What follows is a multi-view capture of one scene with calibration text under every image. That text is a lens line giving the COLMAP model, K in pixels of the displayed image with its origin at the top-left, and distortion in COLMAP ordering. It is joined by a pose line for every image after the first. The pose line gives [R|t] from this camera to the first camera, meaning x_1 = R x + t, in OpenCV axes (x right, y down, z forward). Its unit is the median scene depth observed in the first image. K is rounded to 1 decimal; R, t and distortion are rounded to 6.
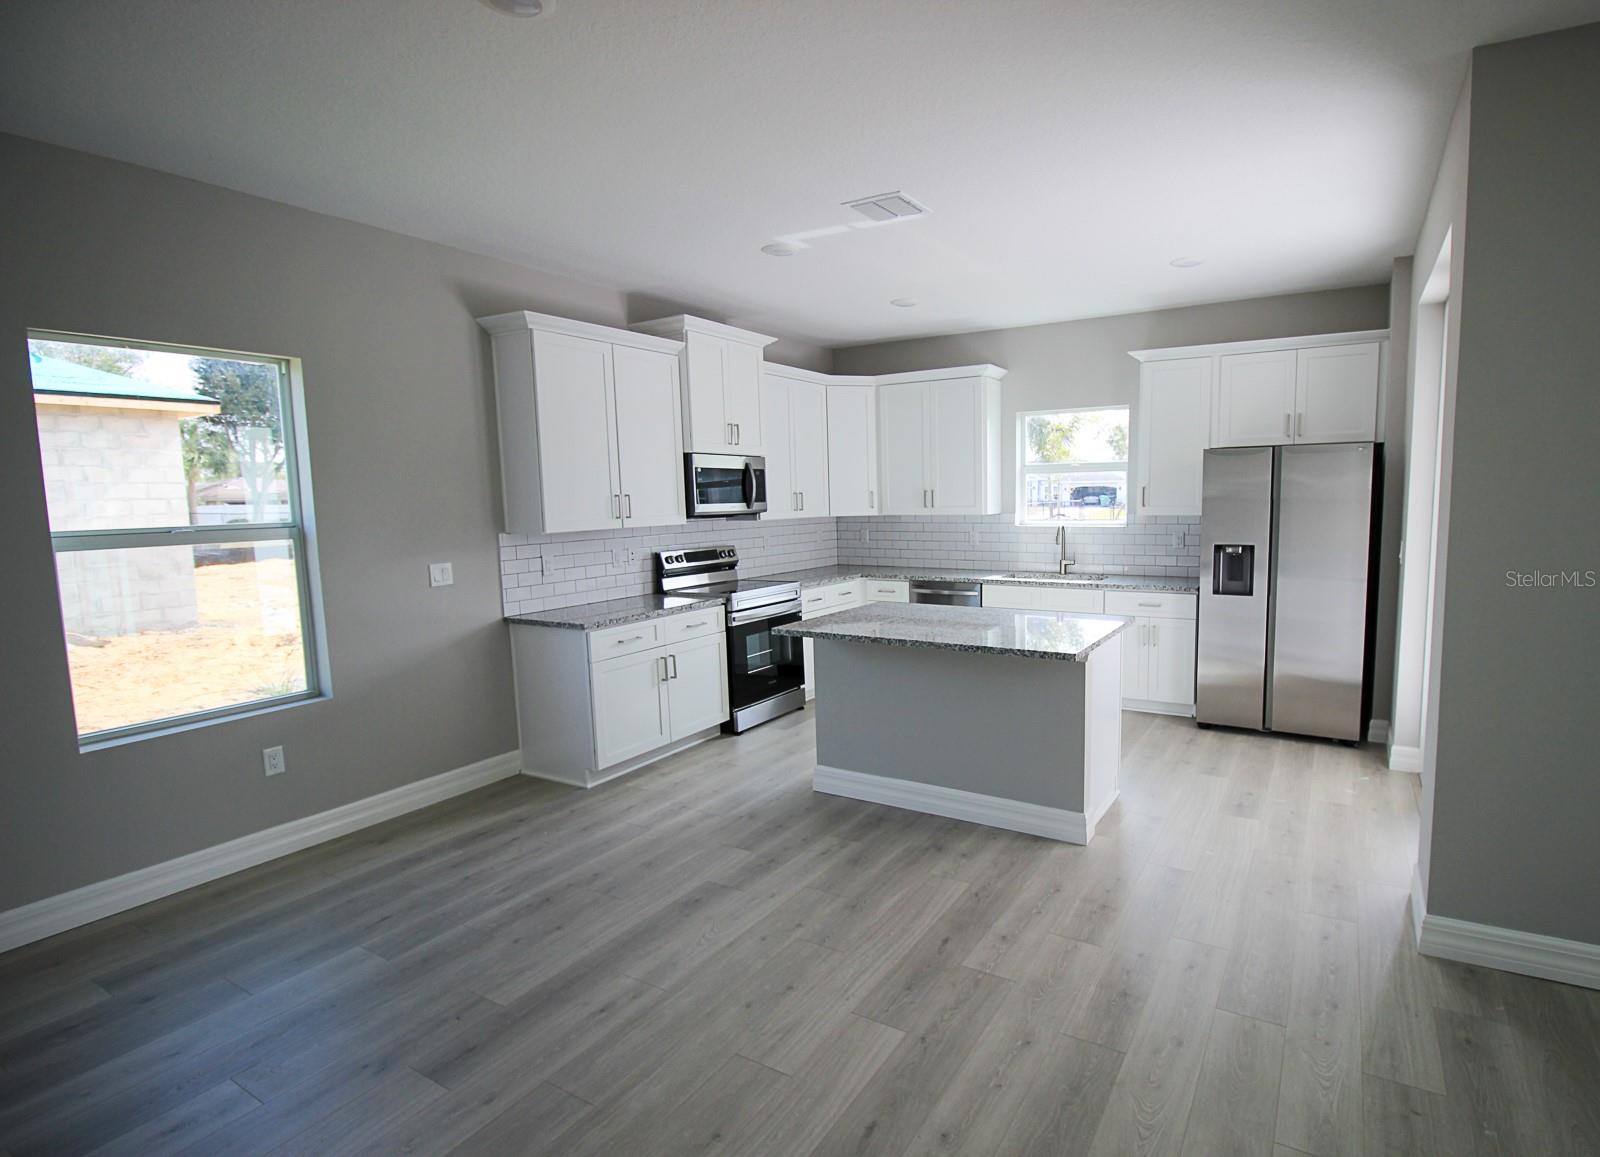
lens RADIAL K [[812.3, 0, 883.4], [0, 812.3, 571.5], [0, 0, 1]] dist [-0.004639, -0.001395]
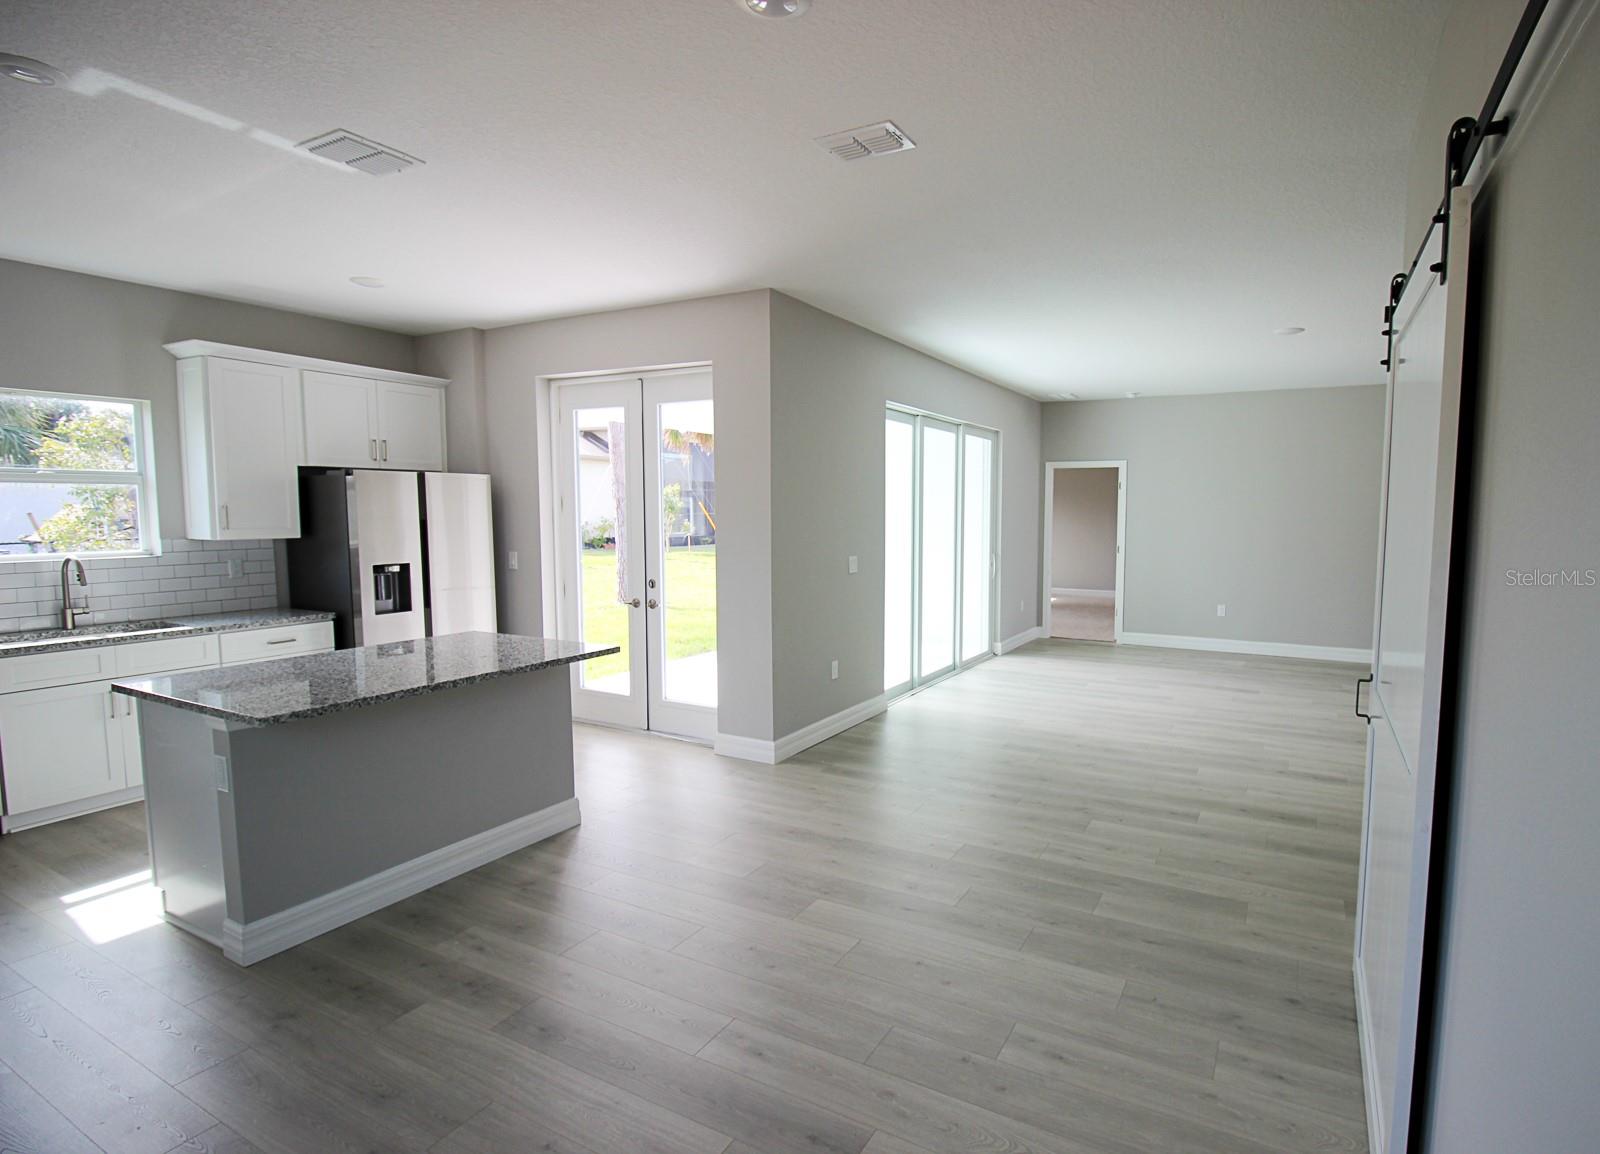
lens RADIAL K [[812.3, 0, 883.4], [0, 812.3, 570.0], [0, 0, 1]] dist [-0.004639, -0.001395]
pose [[-0.033361, -0.063000, 0.997456, -0.602219], [0.093127, 0.993473, 0.065864, -0.034178], [-0.995095, 0.095087, -0.027276, 0.396788]]
